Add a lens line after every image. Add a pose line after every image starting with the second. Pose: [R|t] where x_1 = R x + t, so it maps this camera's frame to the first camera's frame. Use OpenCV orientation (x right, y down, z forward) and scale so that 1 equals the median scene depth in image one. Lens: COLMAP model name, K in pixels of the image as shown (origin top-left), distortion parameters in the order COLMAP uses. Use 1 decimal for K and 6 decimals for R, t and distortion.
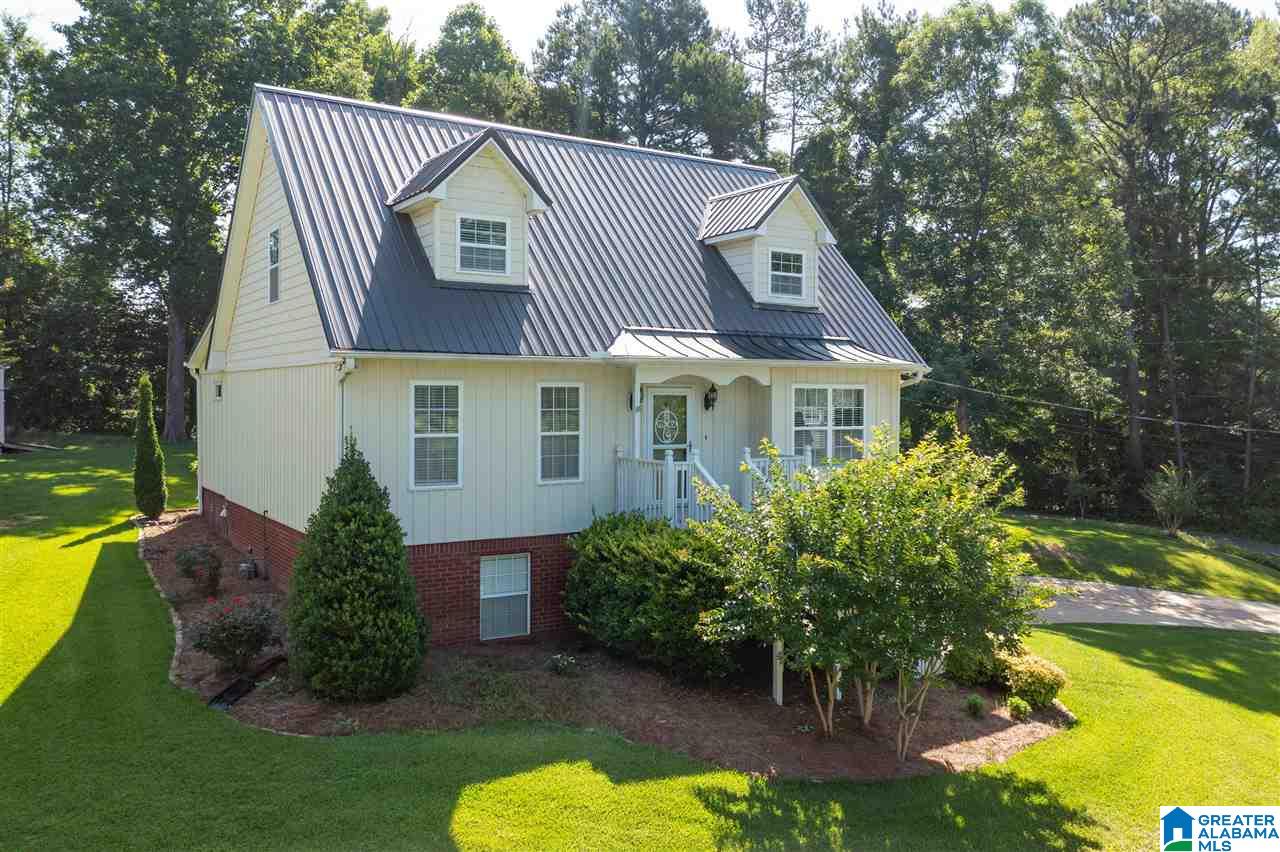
lens RADIAL K [[1015.3, 0, 640.0], [0, 1015.3, 426.0], [0, 0, 1]] dist [-0.012485, -0.000725]
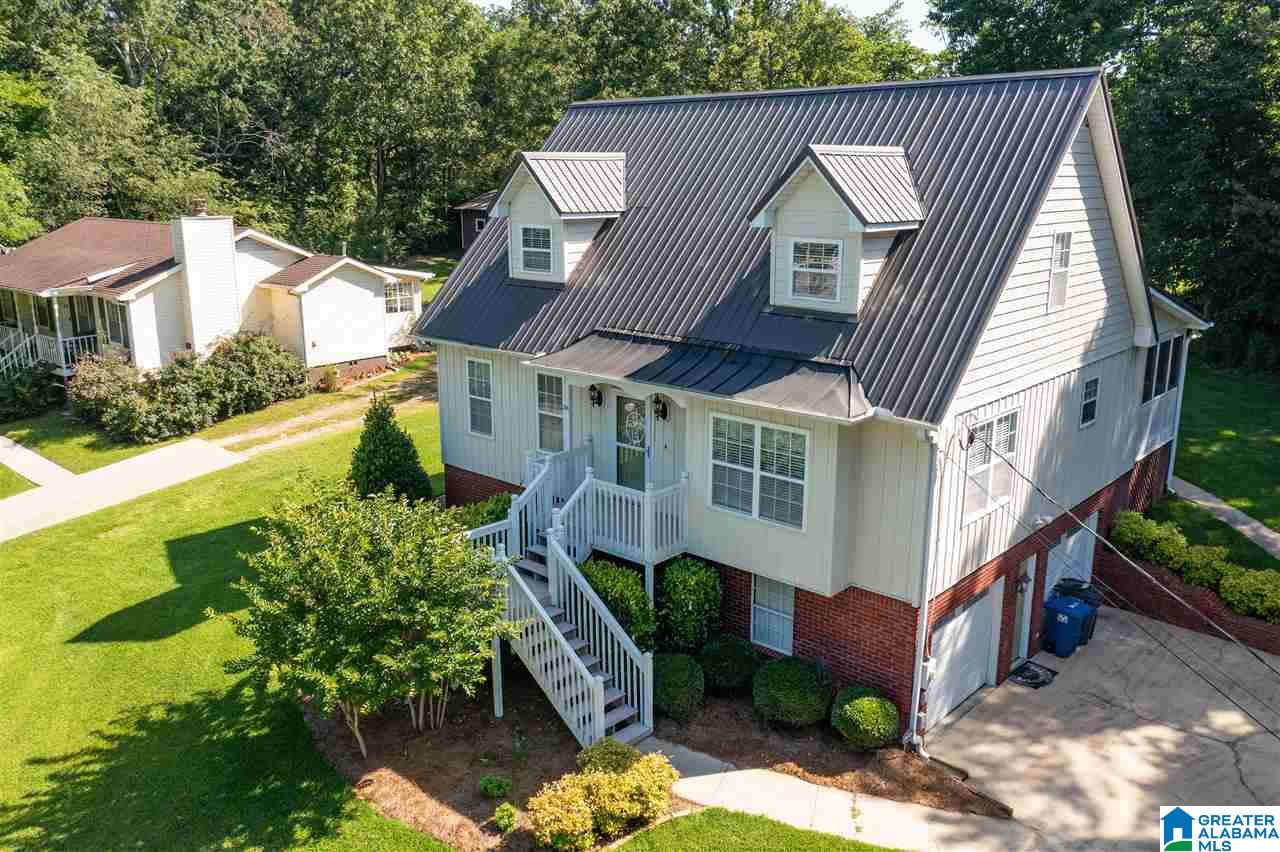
lens RADIAL K [[1015.3, 0, 640.0], [0, 1015.3, 426.0], [0, 0, 1]] dist [-0.012485, -0.000725]
pose [[0.264861, 0.226132, -0.937397, 1.047489], [-0.026485, 0.973454, 0.227347, -0.247746], [0.963923, -0.035389, 0.263819, 0.779396]]
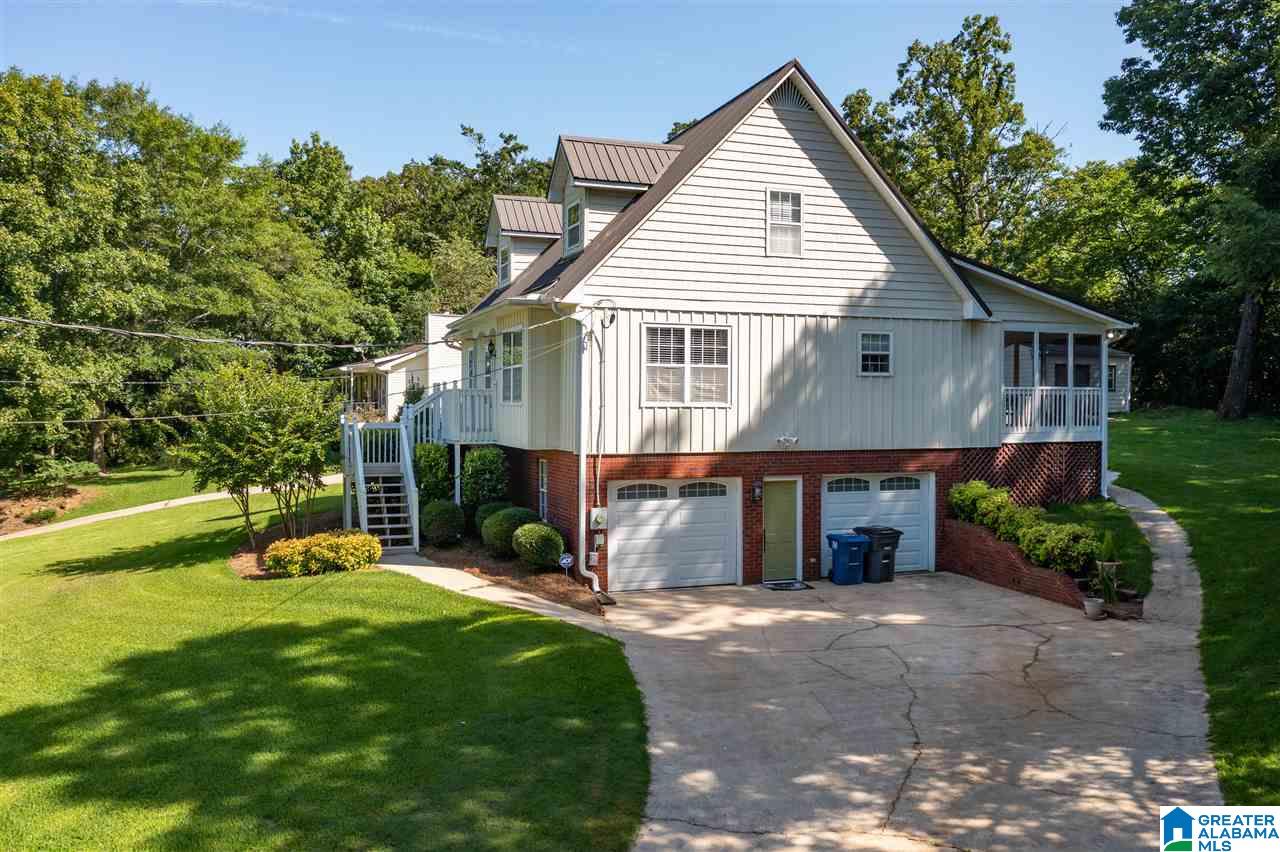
lens RADIAL K [[1015.3, 0, 640.0], [0, 1015.3, 426.0], [0, 0, 1]] dist [-0.012485, -0.000725]
pose [[-0.205323, 0.011316, -0.978629, 1.411849], [-0.032009, 0.999321, 0.018271, 0.047863], [0.978171, 0.035076, -0.204821, 1.543725]]
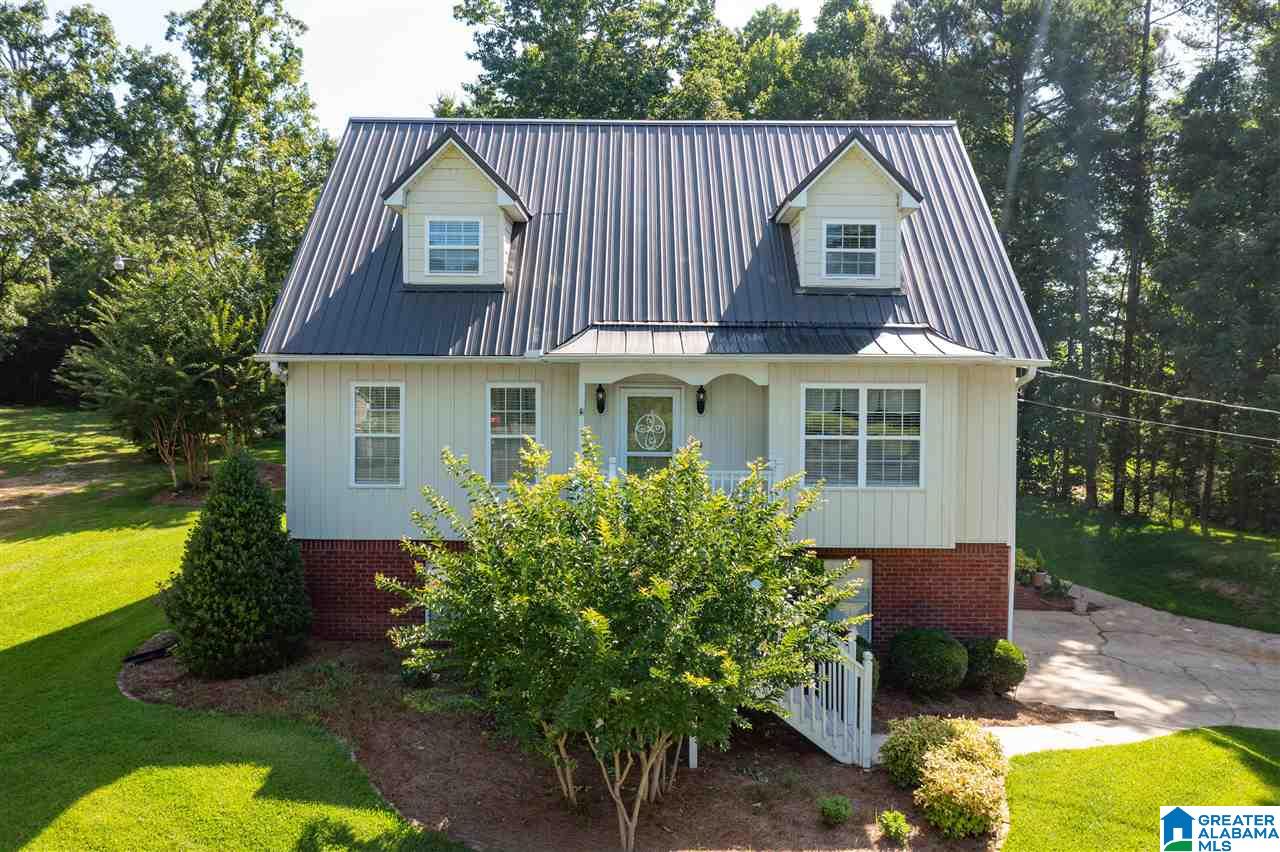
lens RADIAL K [[992.3, 0, 636.0], [0, 992.3, 440.2], [0, 0, 1]] dist [-0.006702, -0.002720]
pose [[0.841507, 0.017592, -0.539960, 0.519514], [-0.017326, 0.999834, 0.005573, 0.003643], [0.539969, 0.004666, 0.841672, 0.271090]]
